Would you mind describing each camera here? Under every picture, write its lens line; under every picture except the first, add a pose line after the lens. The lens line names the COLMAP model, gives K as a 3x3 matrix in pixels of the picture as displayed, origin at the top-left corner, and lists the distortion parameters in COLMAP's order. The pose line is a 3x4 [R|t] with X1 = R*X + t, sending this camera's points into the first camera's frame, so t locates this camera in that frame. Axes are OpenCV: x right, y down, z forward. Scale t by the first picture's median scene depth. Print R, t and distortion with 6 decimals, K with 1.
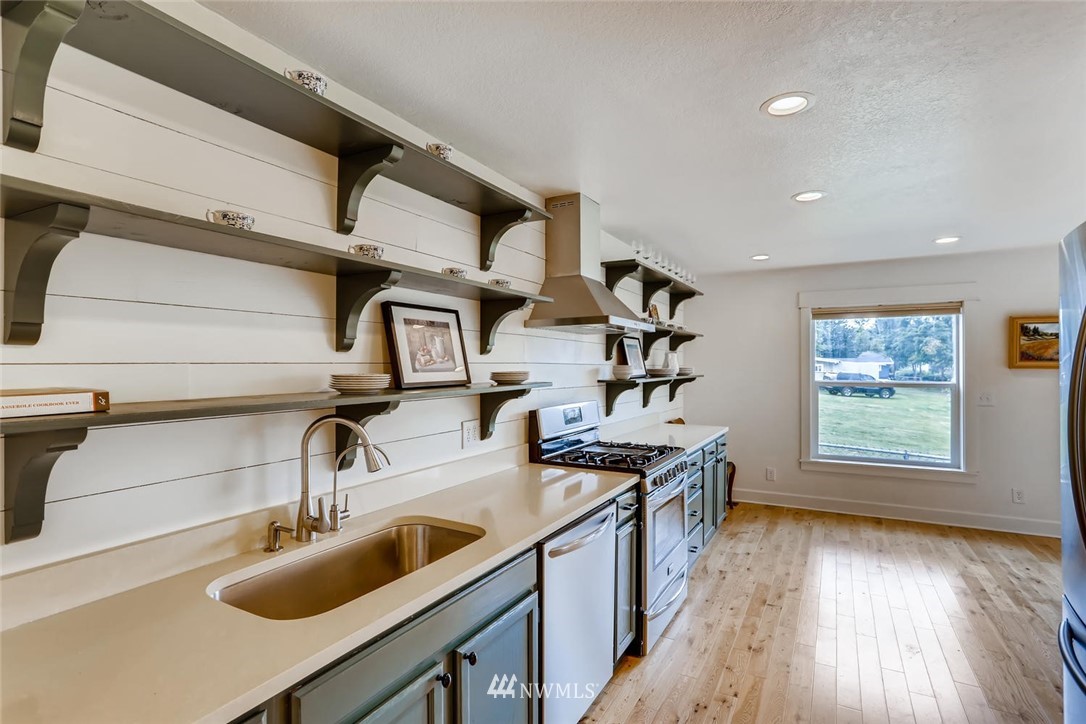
lens RADIAL K [[532.4, 0, 552.8], [0, 532.4, 361.0], [0, 0, 1]] dist [-0.026494, 0.016978]
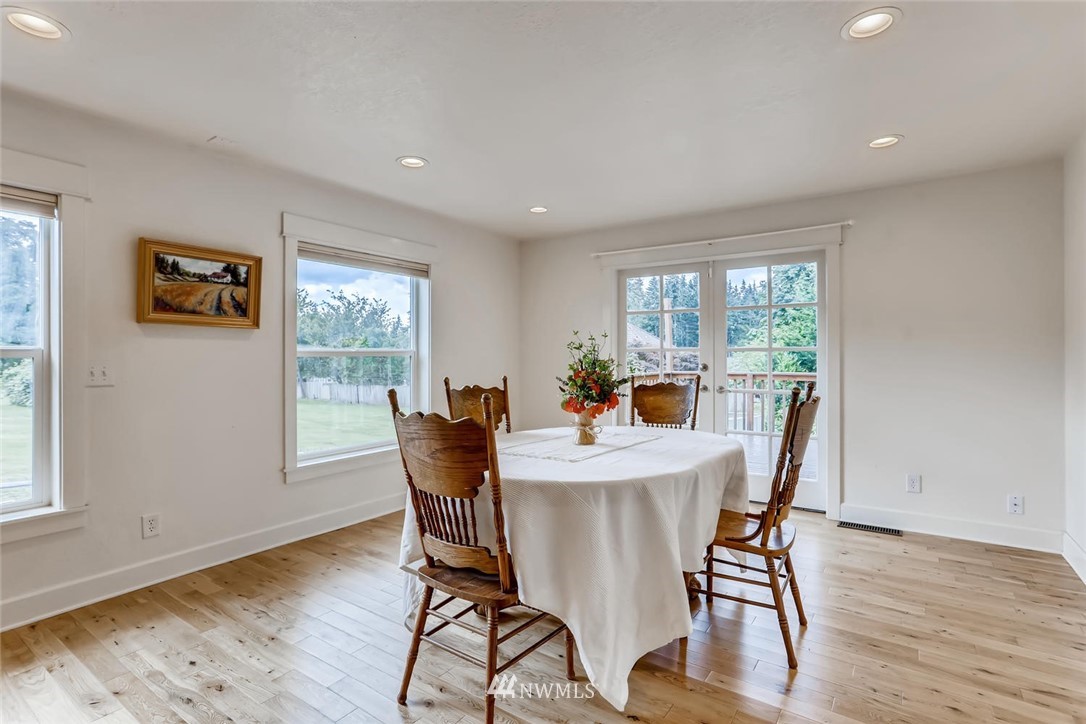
lens RADIAL K [[532.4, 0, 526.8], [0, 532.4, 355.7], [0, 0, 1]] dist [-0.026494, 0.016978]
pose [[0.136886, 0.001256, 0.990586, 0.326689], [-0.003099, 0.999995, -0.000840, 0.052978], [-0.990582, -0.002955, 0.136889, 0.477767]]
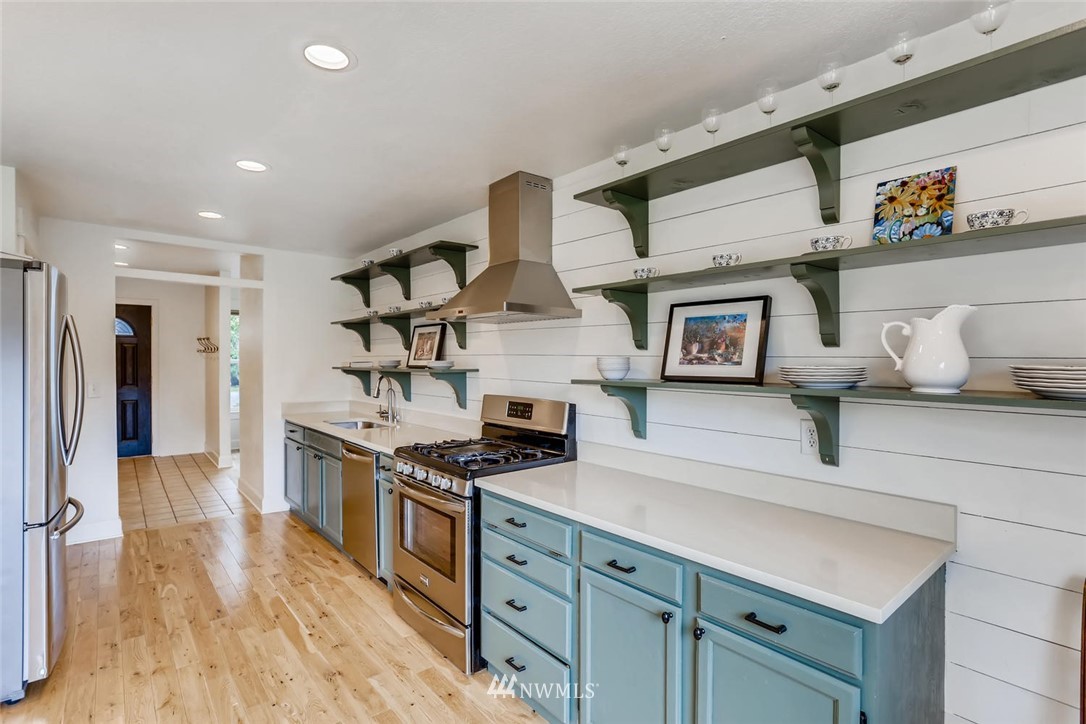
lens RADIAL K [[532.4, 0, 540.3], [0, 532.4, 359.4], [0, 0, 1]] dist [-0.026494, 0.016978]
pose [[-0.375427, 0.005303, -0.926837, 0.711293], [0.003443, 0.999985, 0.004327, 0.000897], [0.926845, -0.001567, -0.375440, 1.091885]]
